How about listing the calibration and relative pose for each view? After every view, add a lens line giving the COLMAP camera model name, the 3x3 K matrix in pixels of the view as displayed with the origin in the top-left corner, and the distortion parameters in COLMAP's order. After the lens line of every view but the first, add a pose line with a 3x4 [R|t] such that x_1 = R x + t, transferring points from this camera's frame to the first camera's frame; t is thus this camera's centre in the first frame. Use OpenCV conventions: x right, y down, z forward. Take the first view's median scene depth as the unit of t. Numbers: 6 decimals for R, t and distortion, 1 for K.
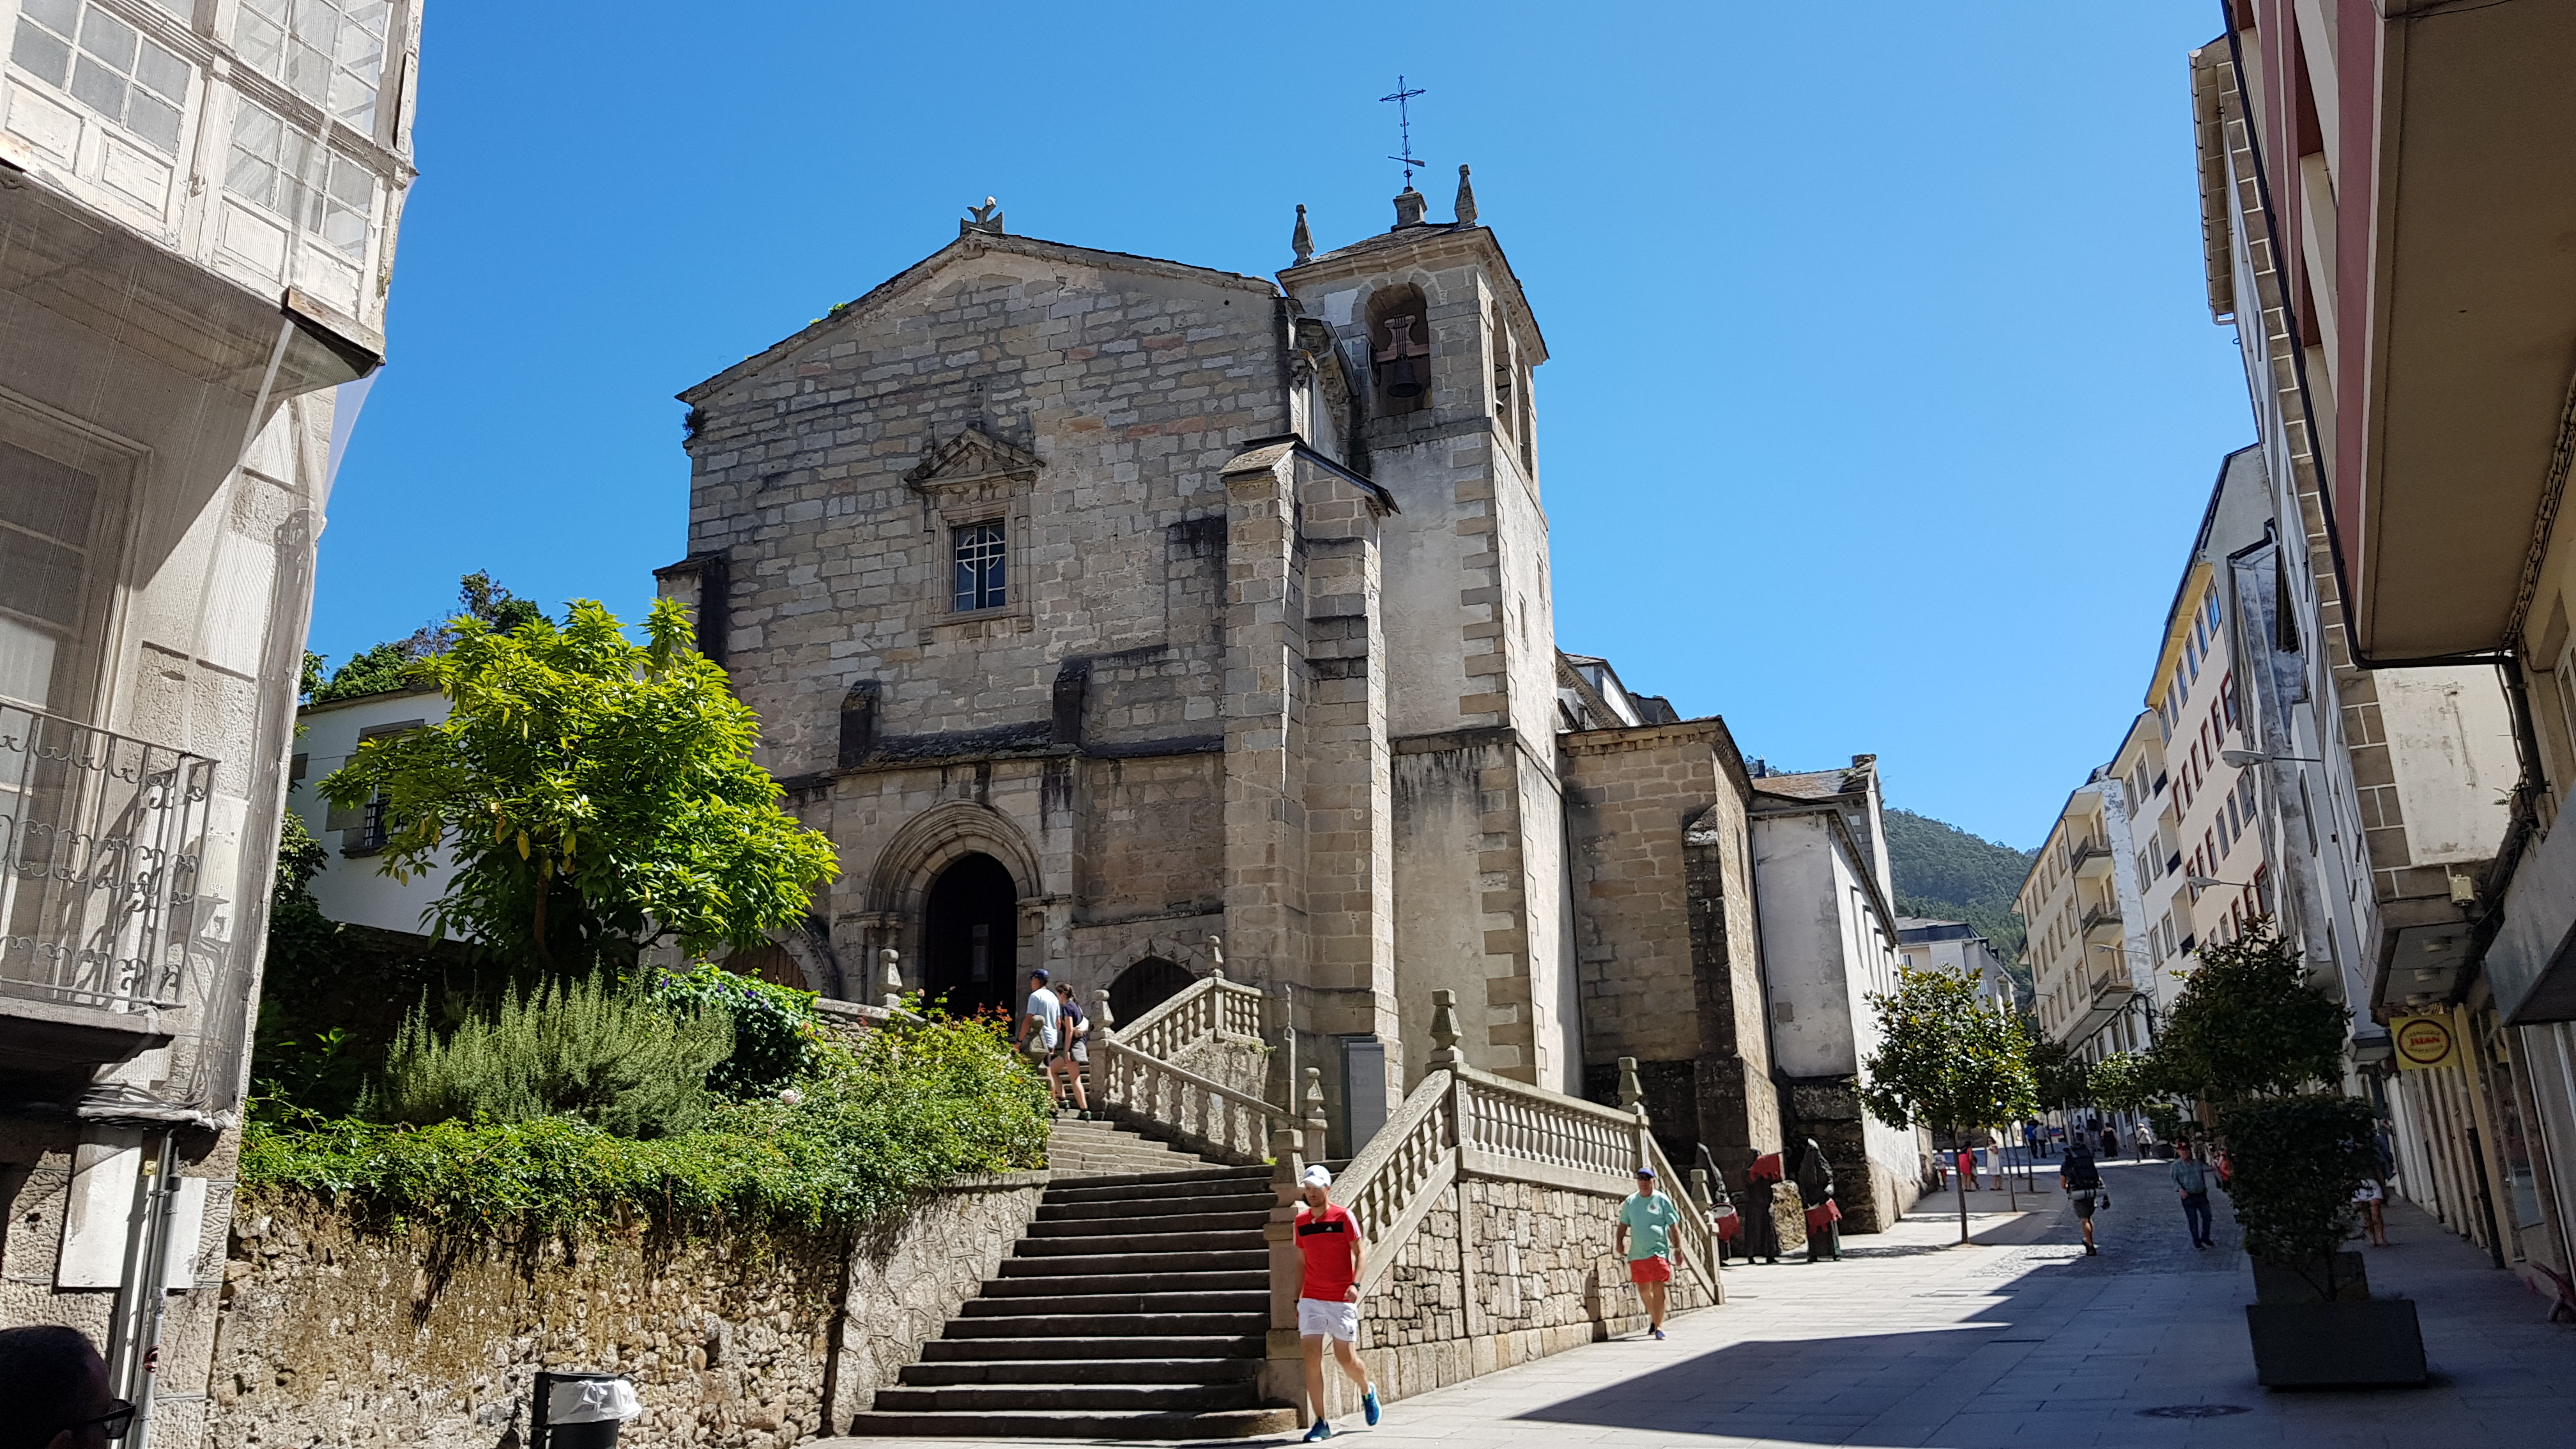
lens RADIAL K [[2004.3, 0, 1241.0], [0, 2004.3, 659.2], [0, 0, 1]] dist [0.064166, -0.124505]
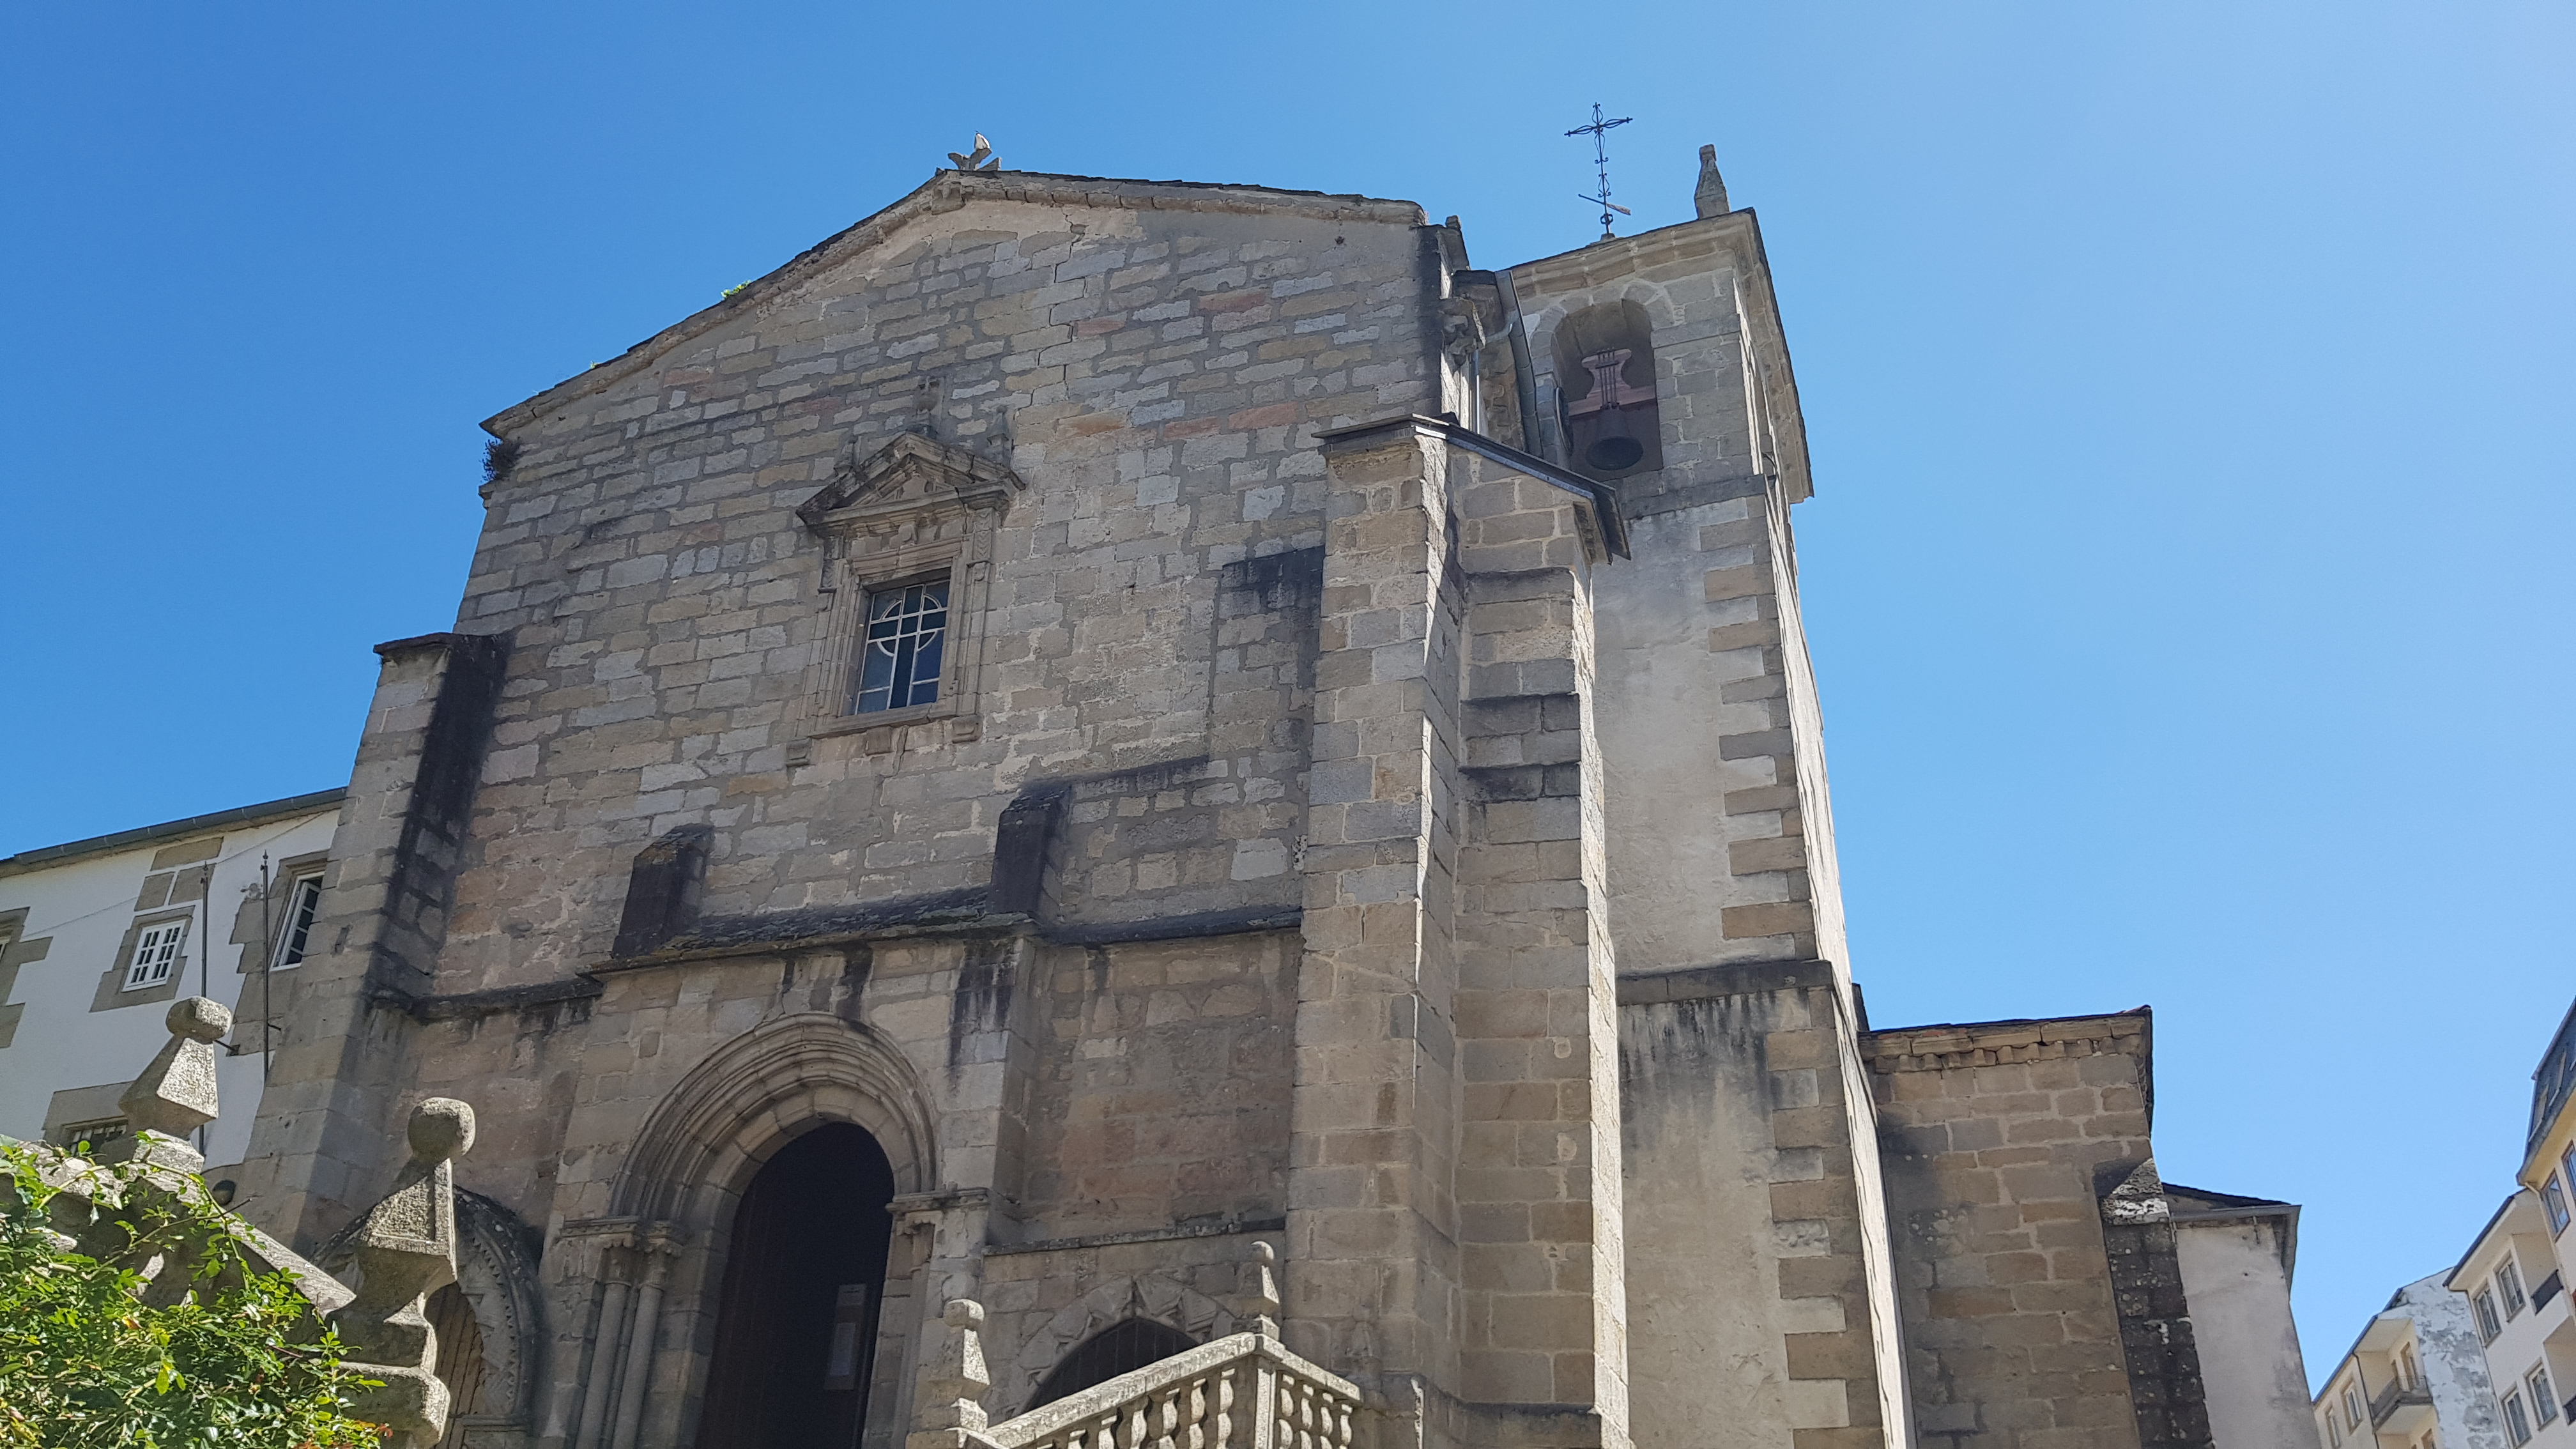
lens RADIAL K [[2004.3, 0, 1228.9], [0, 2004.3, 716.5], [0, 0, 1]] dist [0.064166, -0.124505]
pose [[0.997552, 0.043644, -0.054639, -0.001026], [-0.054869, 0.972900, -0.224620, 0.102209], [0.043355, 0.227068, 0.972913, 0.434518]]
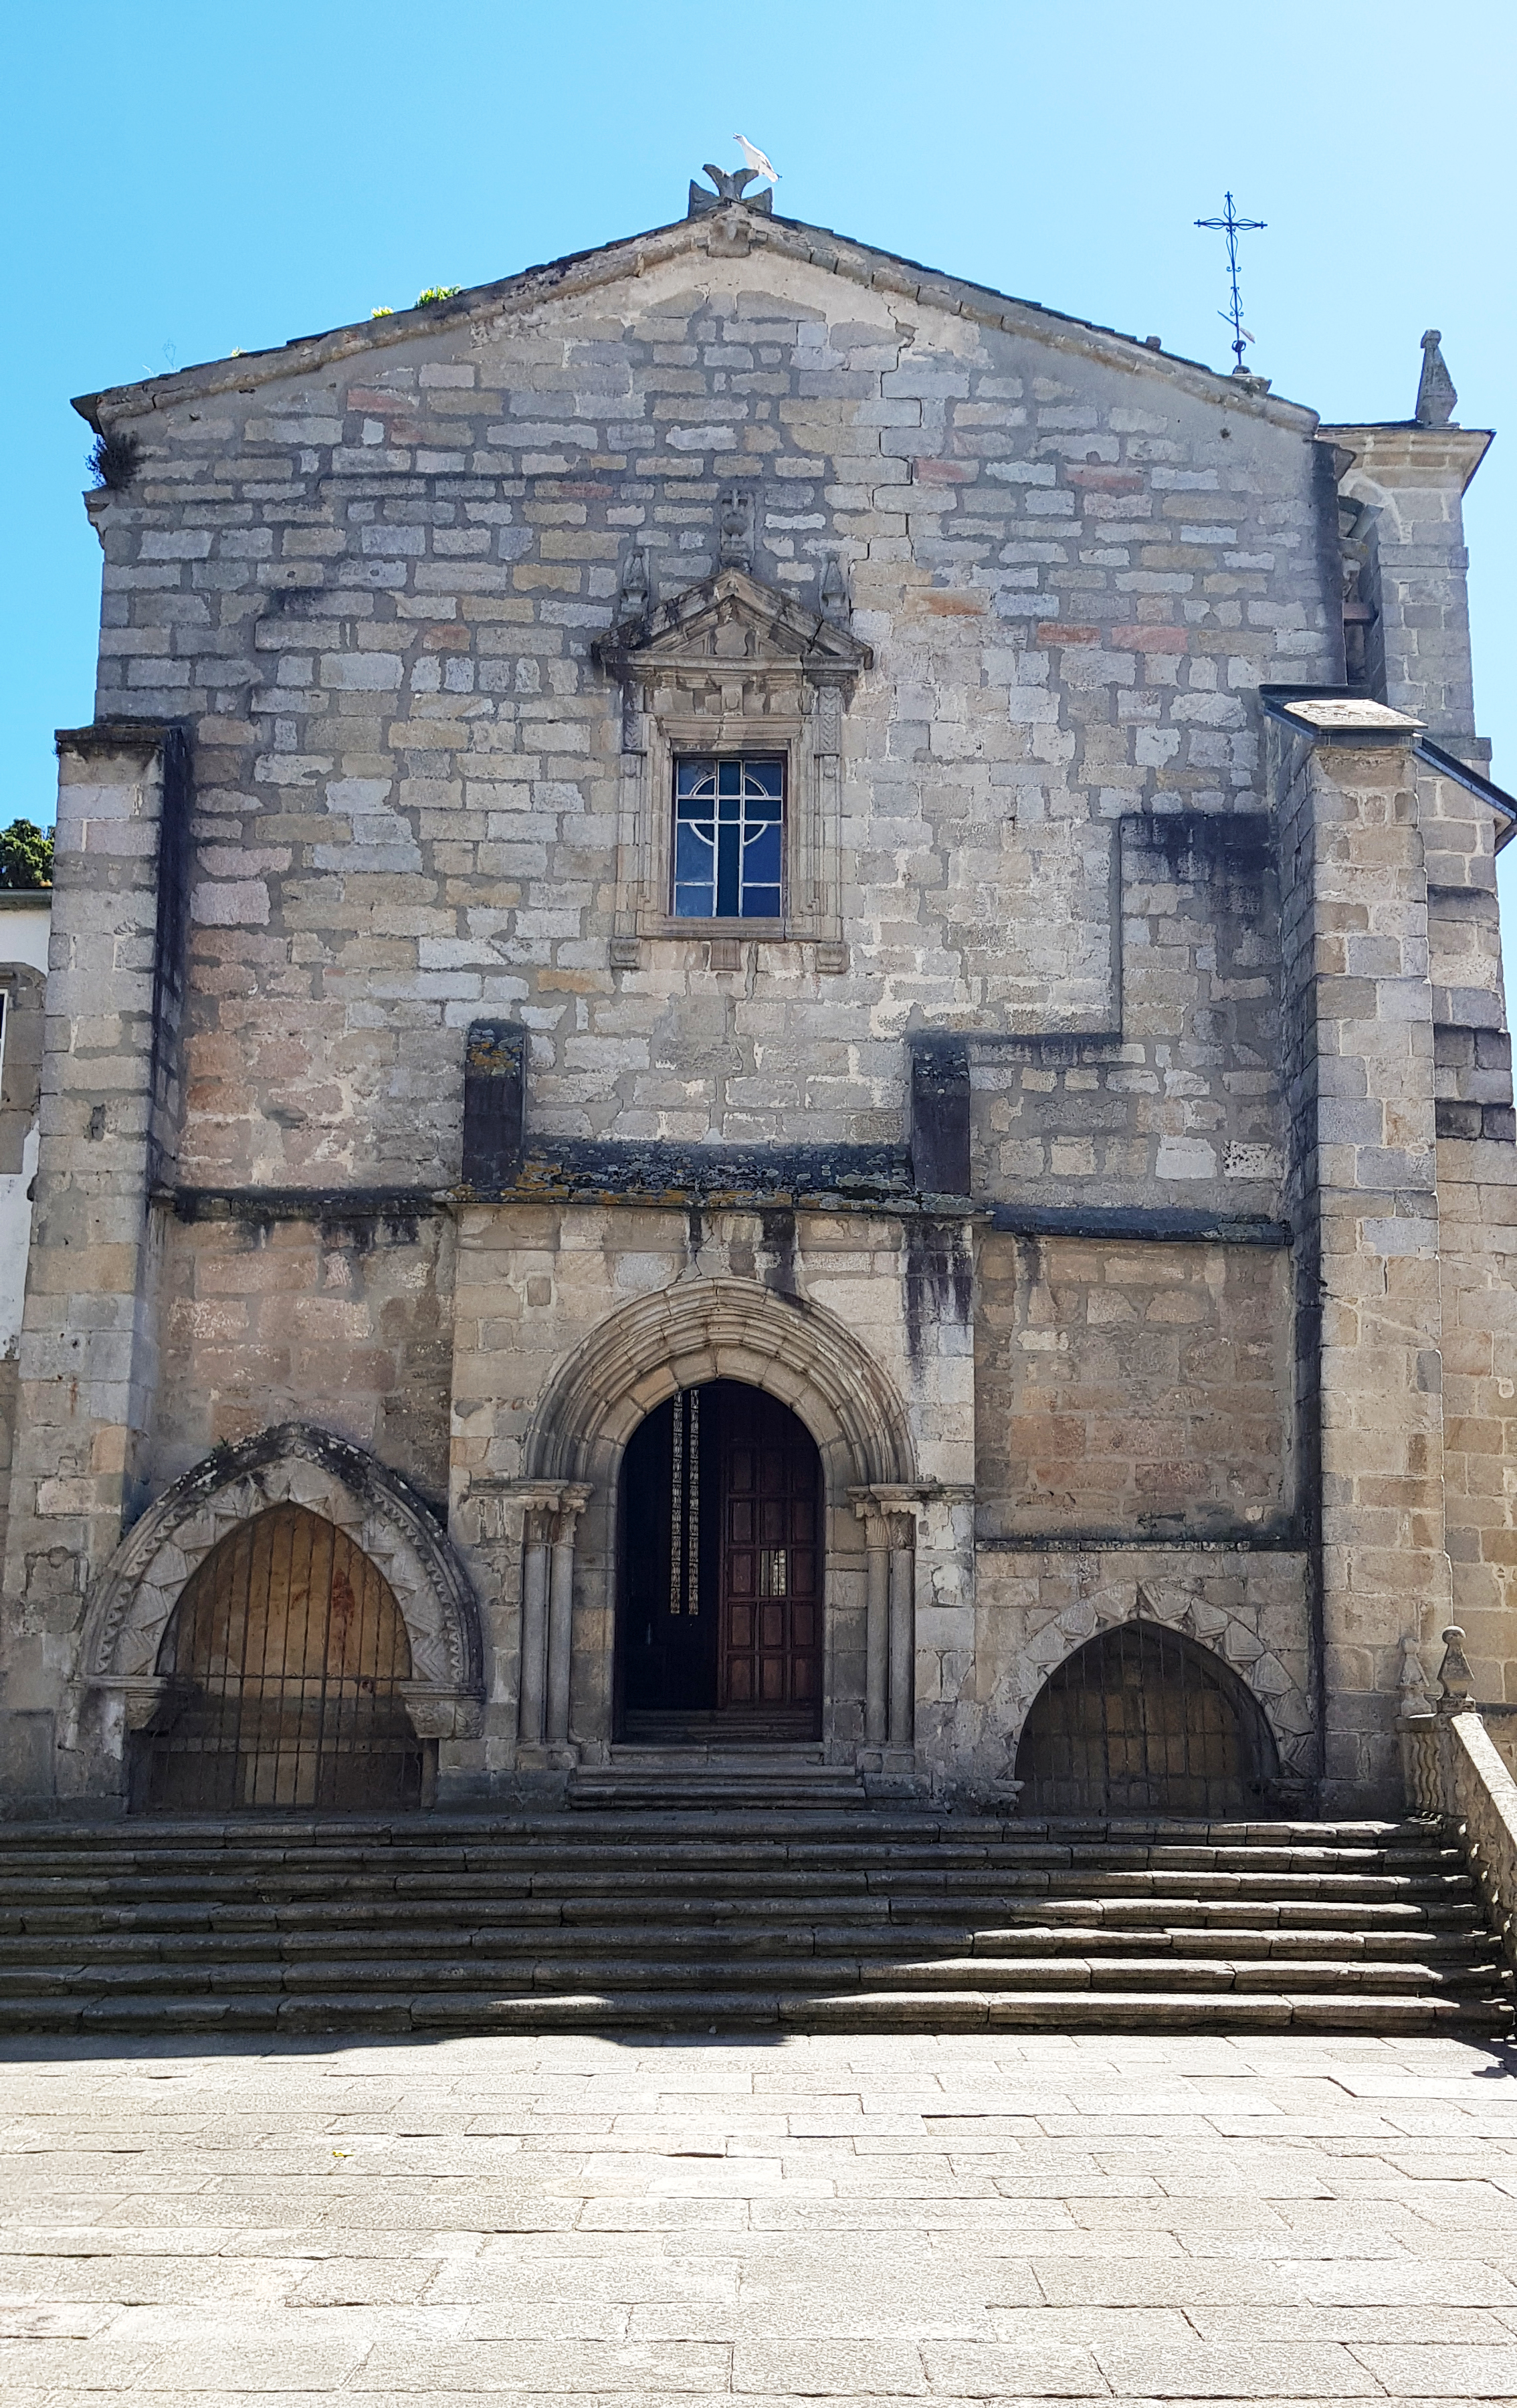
lens RADIAL K [[2093.5, 0, 783.9], [0, 2093.5, 1298.3], [0, 0, 1]] dist [0.085247, -0.193634]
pose [[0.939362, 0.101075, 0.327693, -0.287434], [-0.129453, 0.989392, 0.065916, 0.036078], [-0.317554, -0.104340, 0.942482, 0.462062]]
